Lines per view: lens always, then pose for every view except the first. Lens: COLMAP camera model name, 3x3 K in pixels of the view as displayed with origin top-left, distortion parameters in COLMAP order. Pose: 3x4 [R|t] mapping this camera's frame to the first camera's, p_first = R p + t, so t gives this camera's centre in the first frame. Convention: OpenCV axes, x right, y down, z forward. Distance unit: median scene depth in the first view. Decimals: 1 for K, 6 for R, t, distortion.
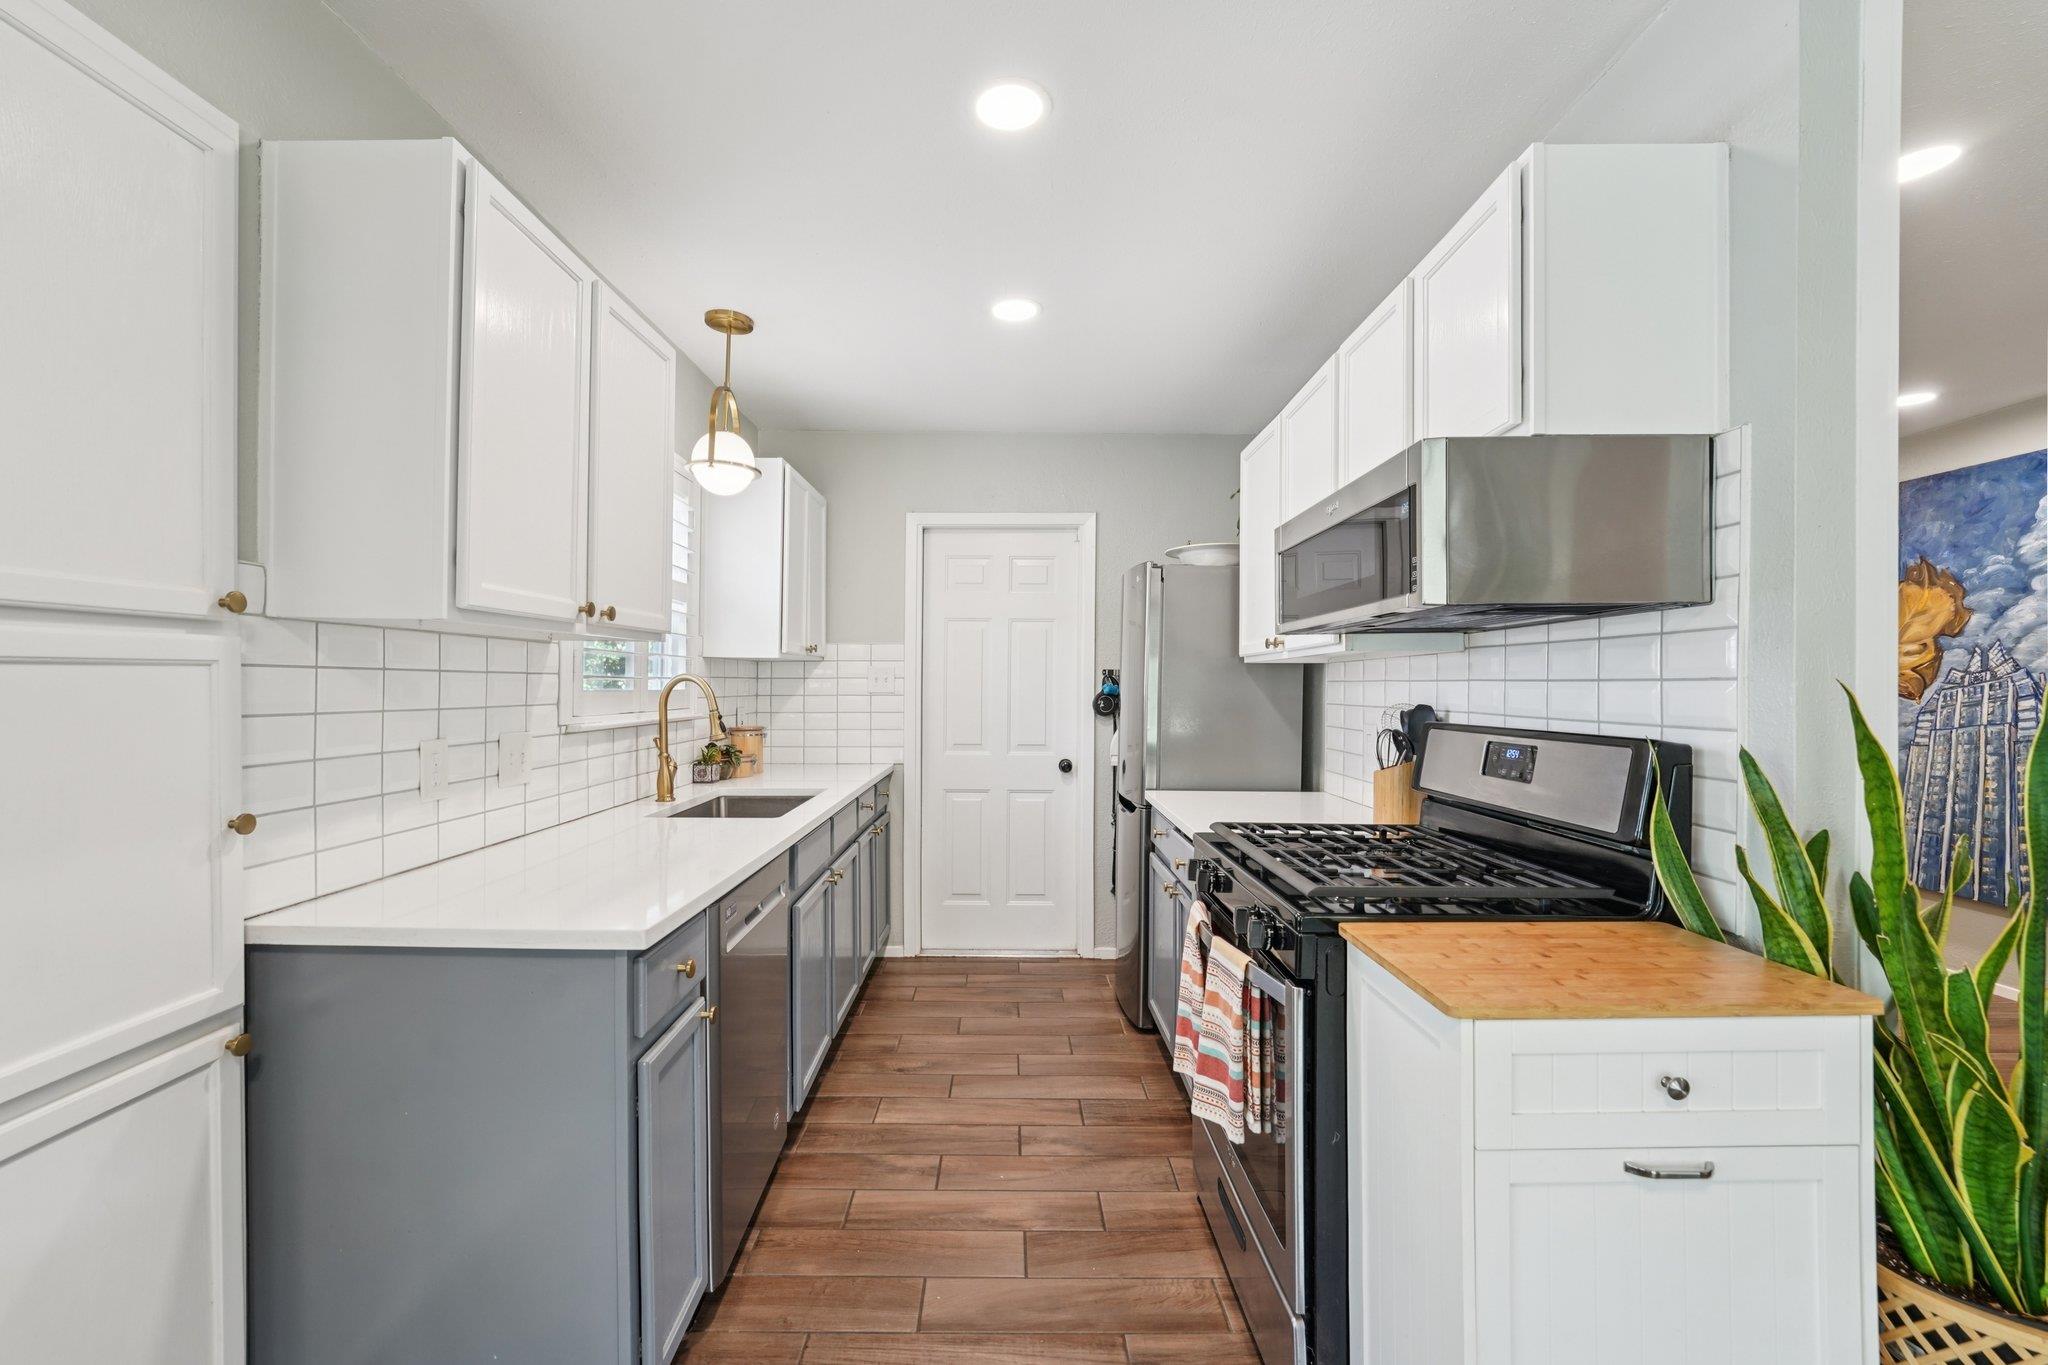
lens RADIAL K [[848.9, 0, 1019.8], [0, 848.9, 685.3], [0, 0, 1]] dist [-0.007834, 0.000051]
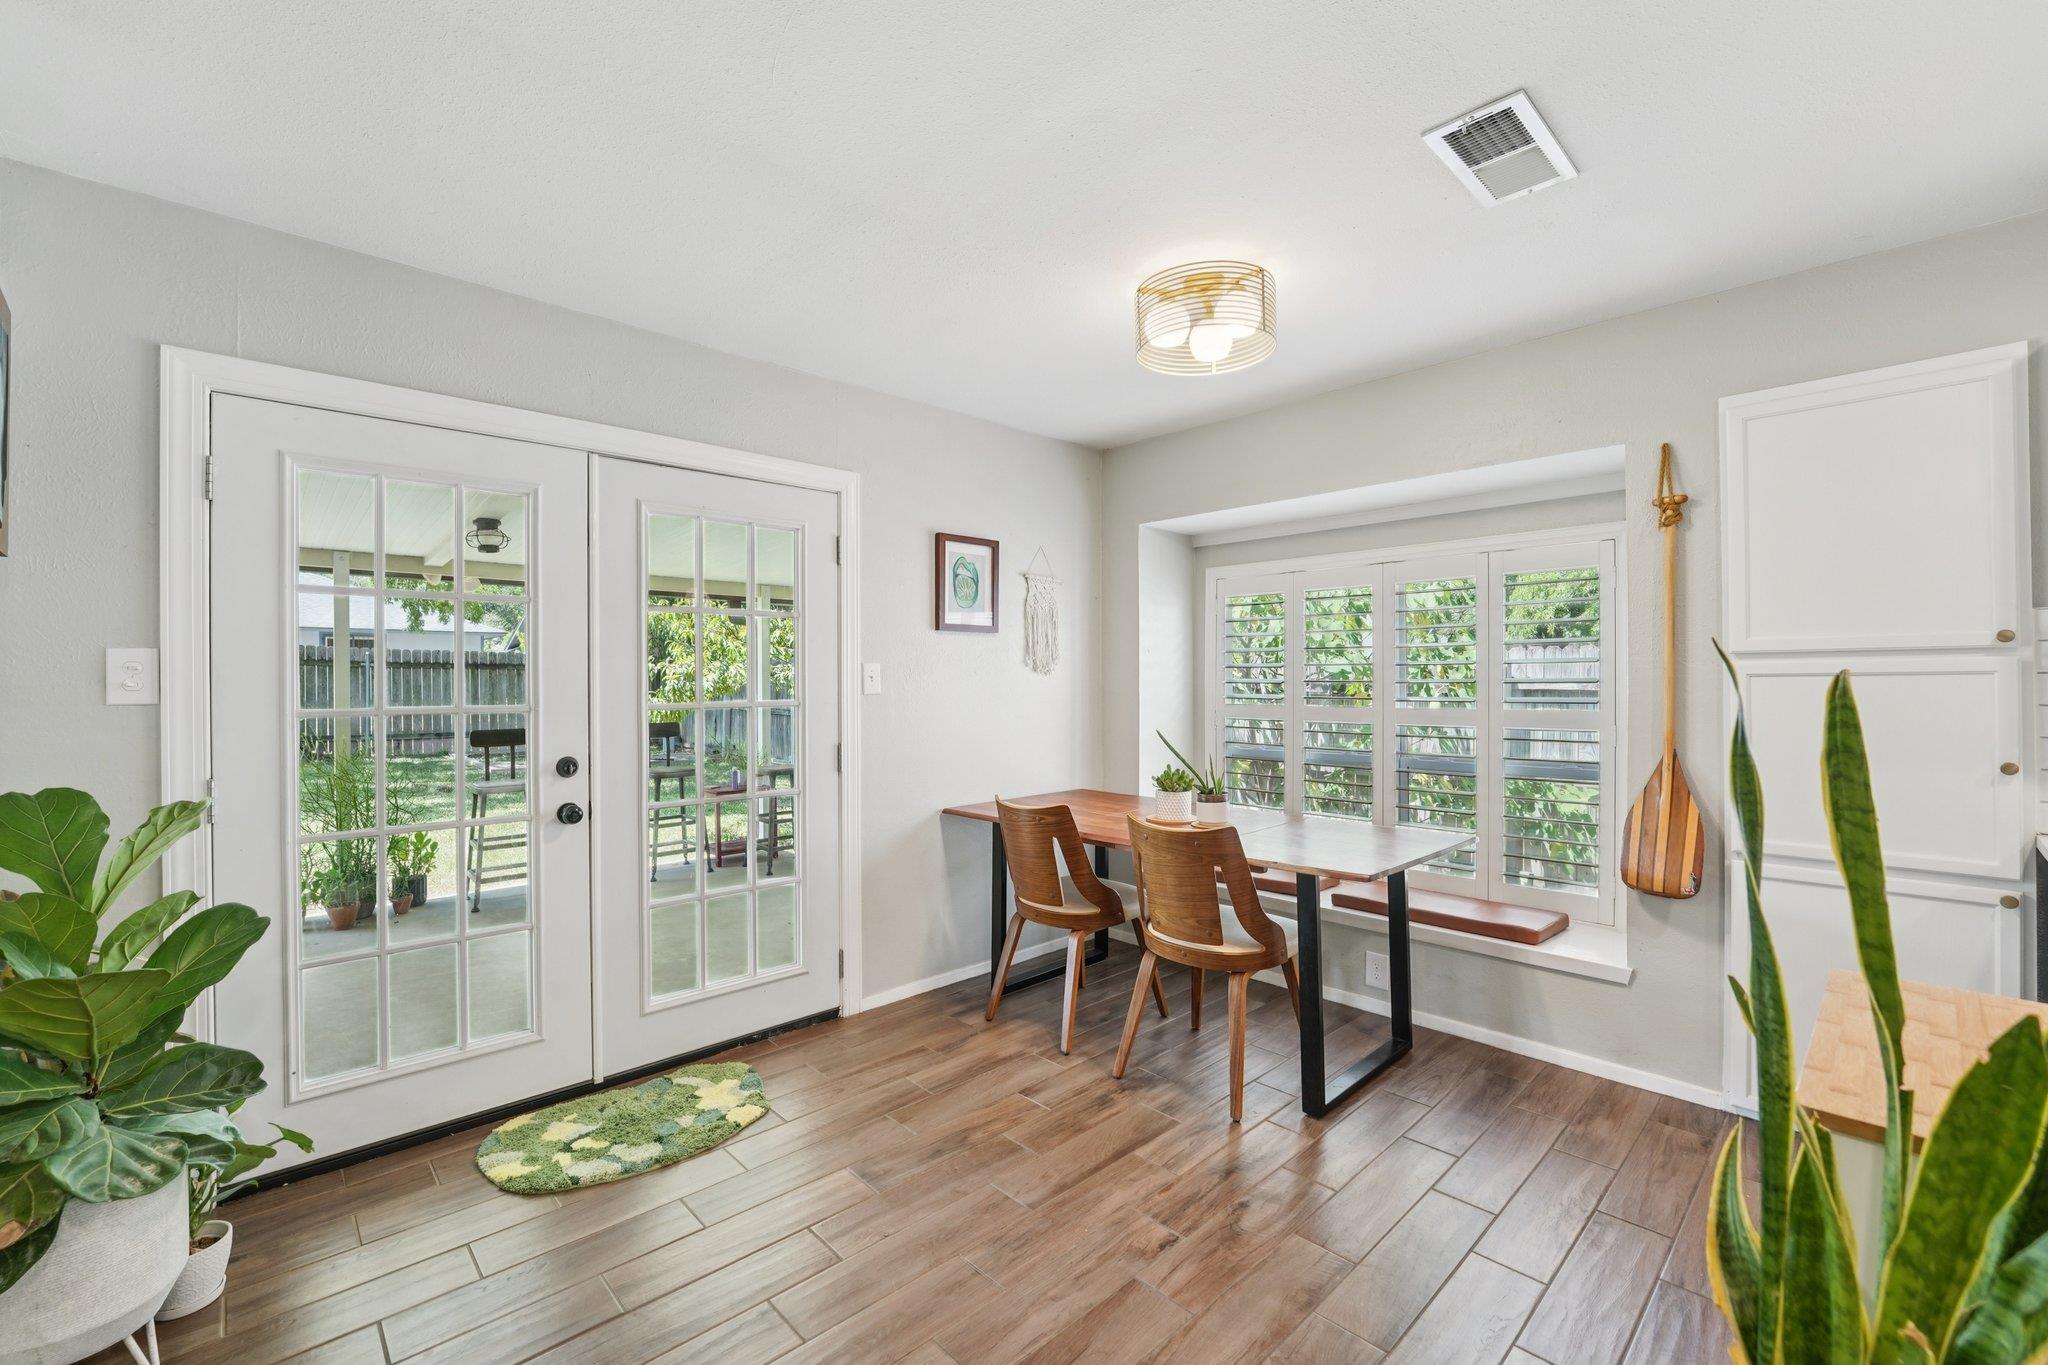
lens RADIAL K [[845.5, 0, 1011.8], [0, 845.5, 676.4], [0, 0, 1]] dist [-0.020825, -0.000101]
pose [[-0.733597, -0.008241, -0.679535, 0.745068], [-0.003290, 0.999958, -0.008576, 0.001385], [0.679577, -0.004056, -0.733593, 0.387719]]
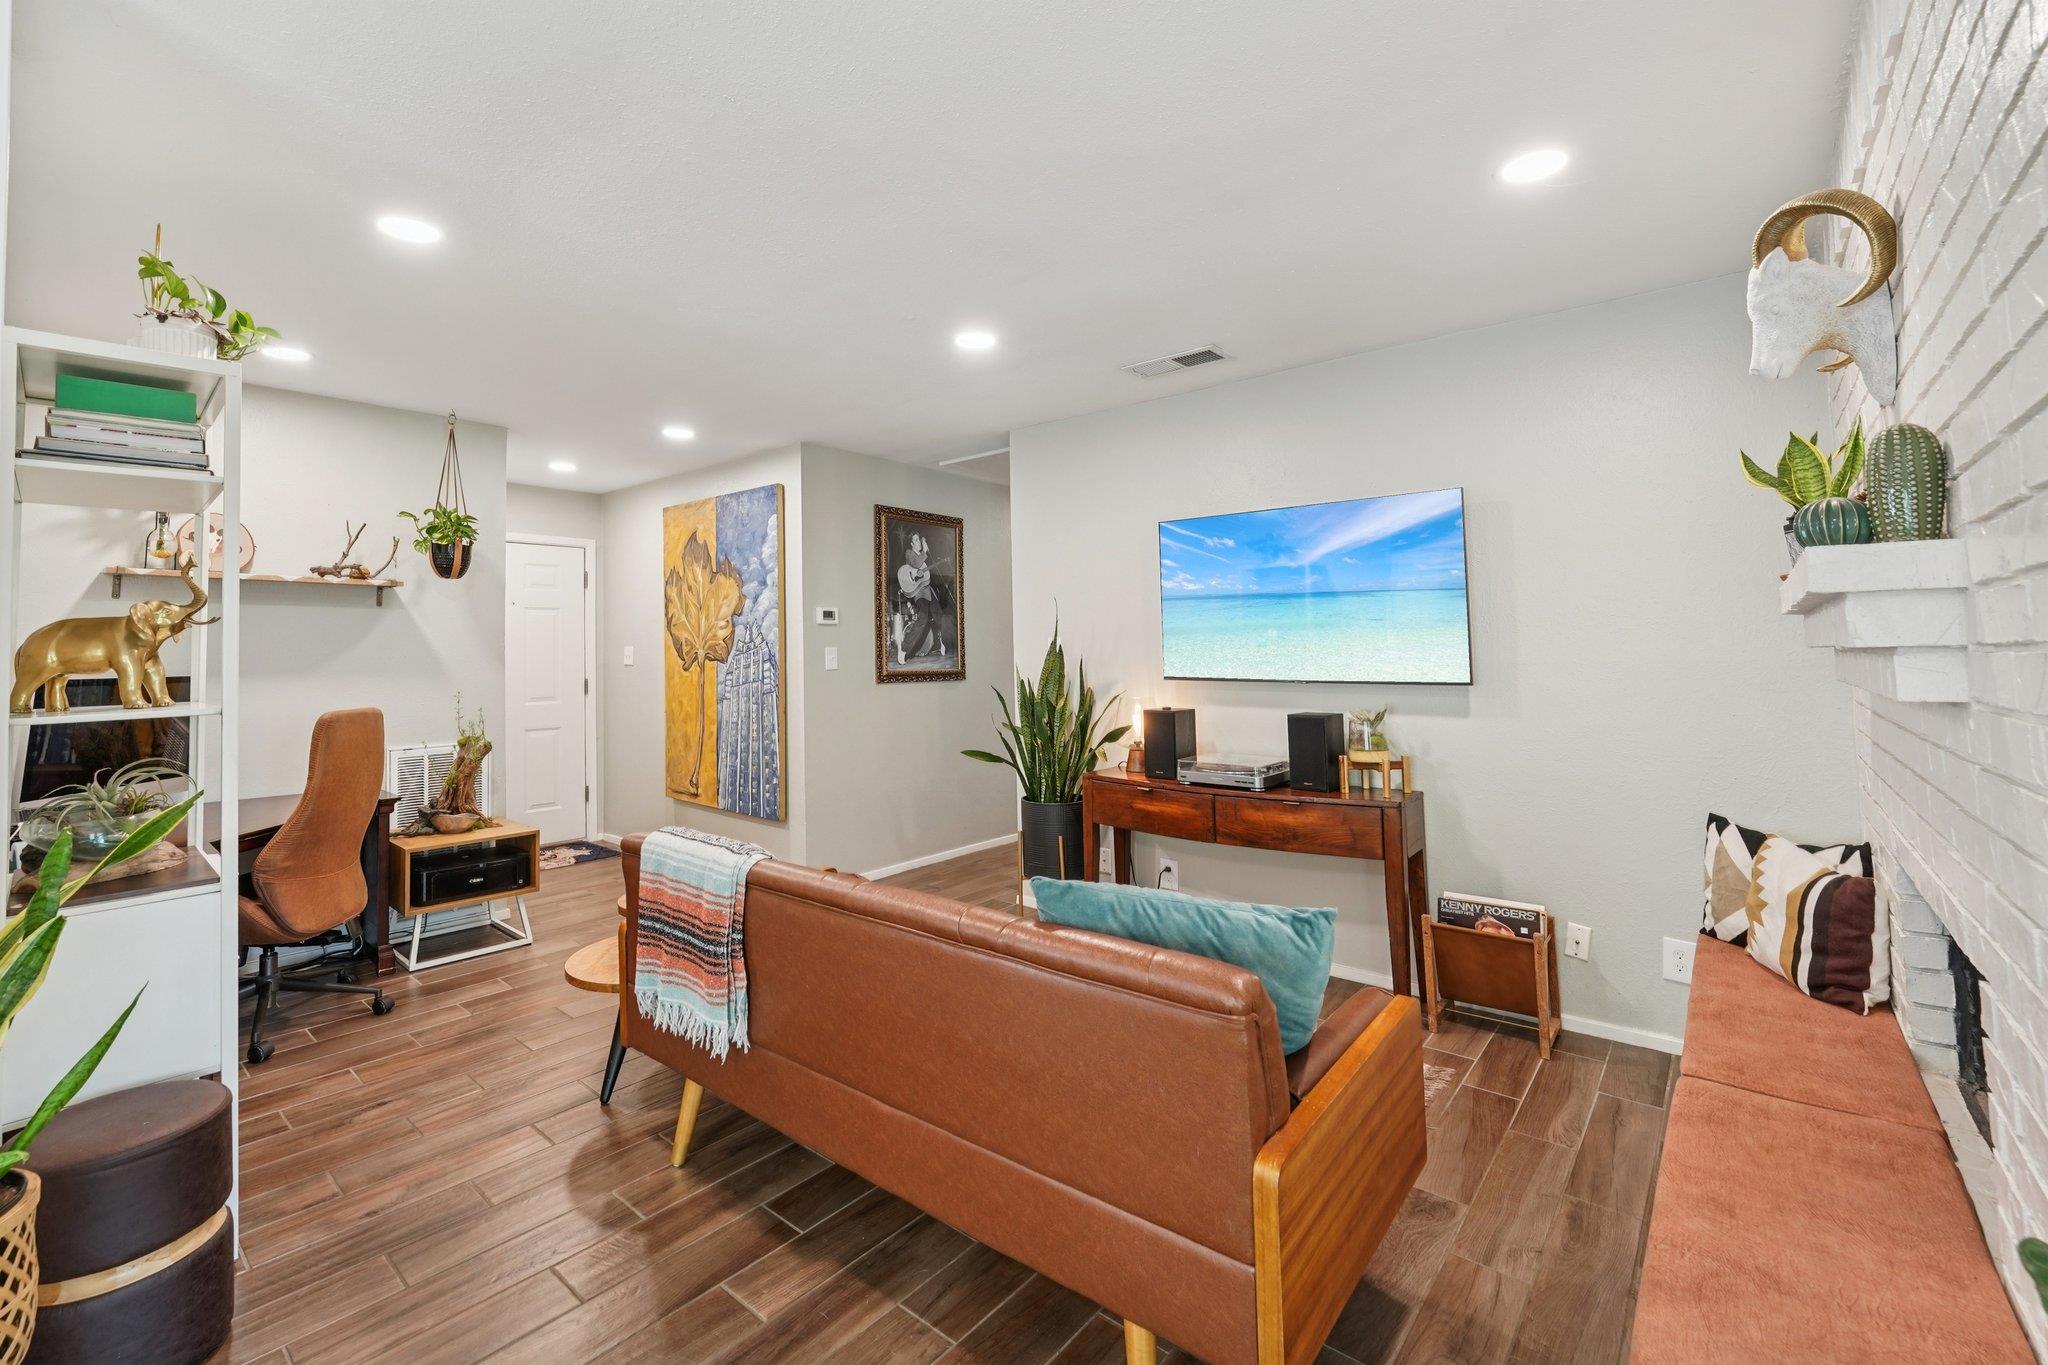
lens RADIAL K [[875.5, 0, 1011.4], [0, 875.5, 612.0], [0, 0, 1]] dist [-0.002412, 0.000011]
pose [[0.642991, 0.022407, 0.765545, 0.459438], [0.015769, 0.998973, -0.042483, 0.001592], [-0.765711, 0.039388, 0.641978, -0.302644]]
